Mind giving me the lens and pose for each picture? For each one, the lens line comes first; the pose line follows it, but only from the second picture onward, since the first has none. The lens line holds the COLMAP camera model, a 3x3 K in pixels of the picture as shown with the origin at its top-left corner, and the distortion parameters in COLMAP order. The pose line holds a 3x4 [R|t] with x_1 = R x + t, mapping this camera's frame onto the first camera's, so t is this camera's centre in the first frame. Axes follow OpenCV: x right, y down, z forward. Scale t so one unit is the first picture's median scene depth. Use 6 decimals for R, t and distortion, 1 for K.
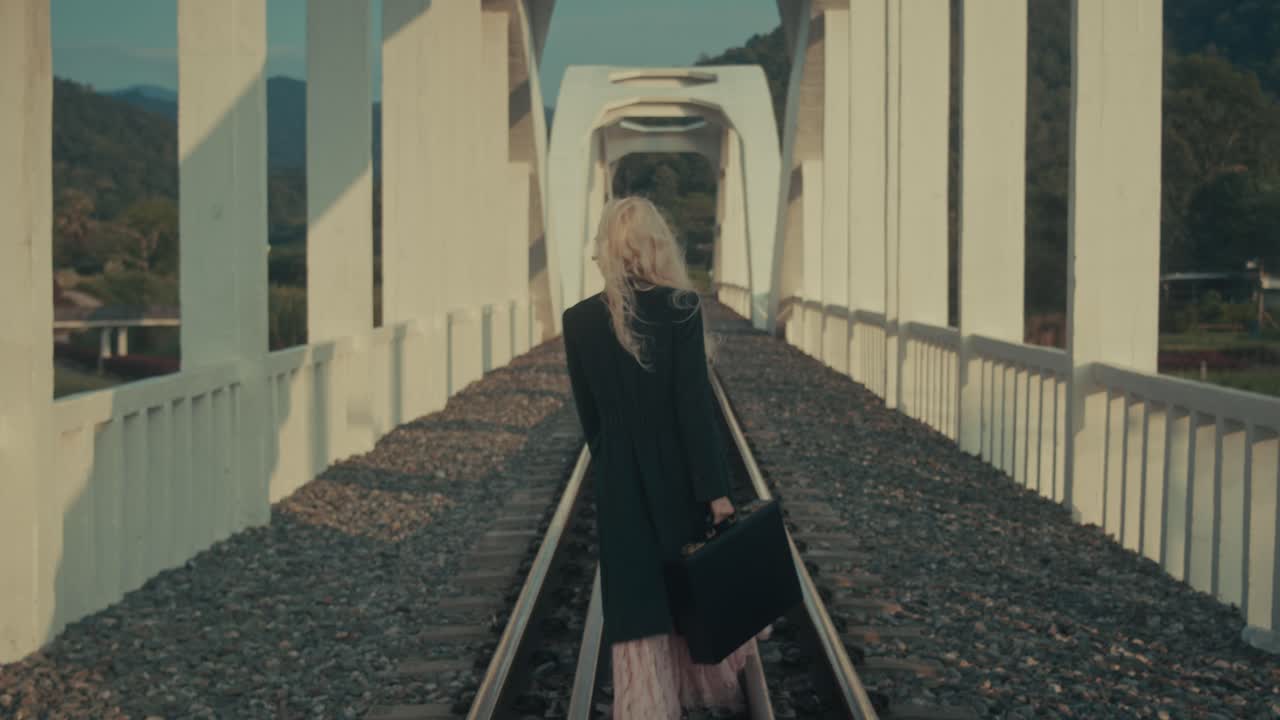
lens RADIAL K [[1337.6, 0, 641.3], [0, 1337.6, 360.2], [0, 0, 1]] dist [0.016253, 0.000000]
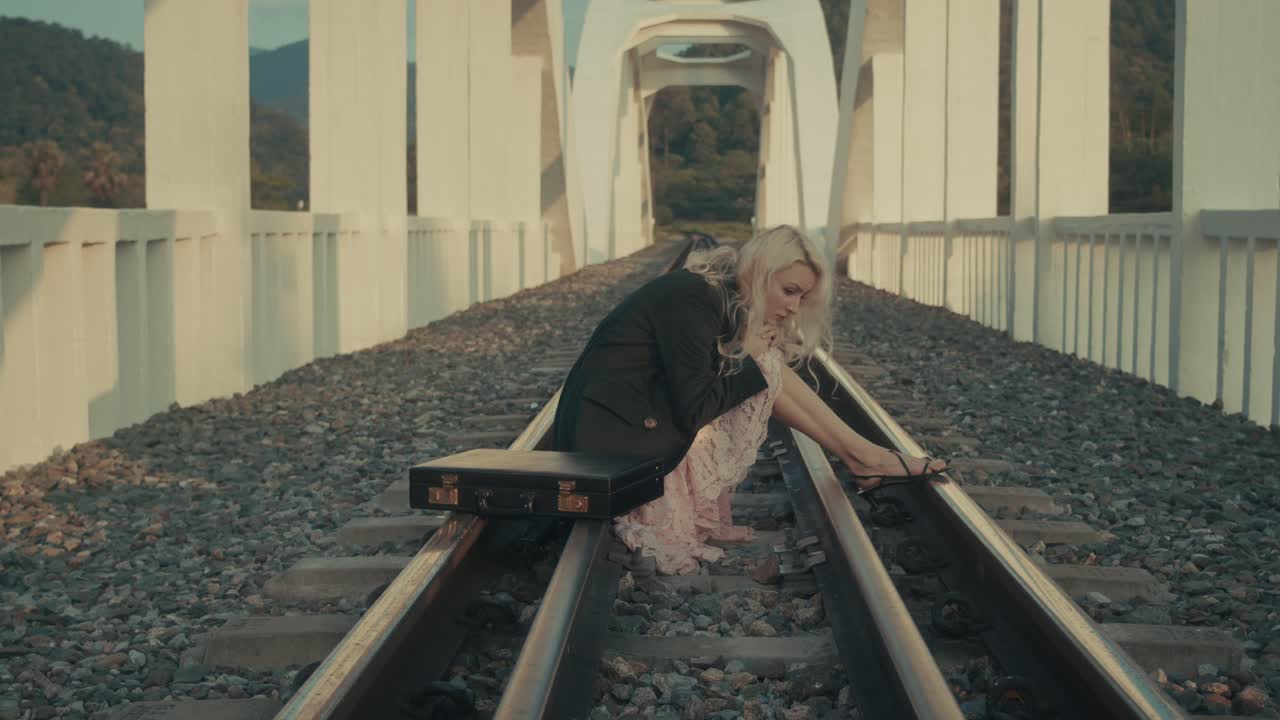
lens RADIAL K [[1337.6, 0, 639.3], [0, 1337.6, 356.8], [0, 0, 1]] dist [0.016253, 0.000000]
pose [[0.999551, 0.003710, -0.029732, 0.001514], [-0.002917, 0.999640, 0.026662, 0.013970], [0.029821, -0.026563, 0.999202, 0.154866]]
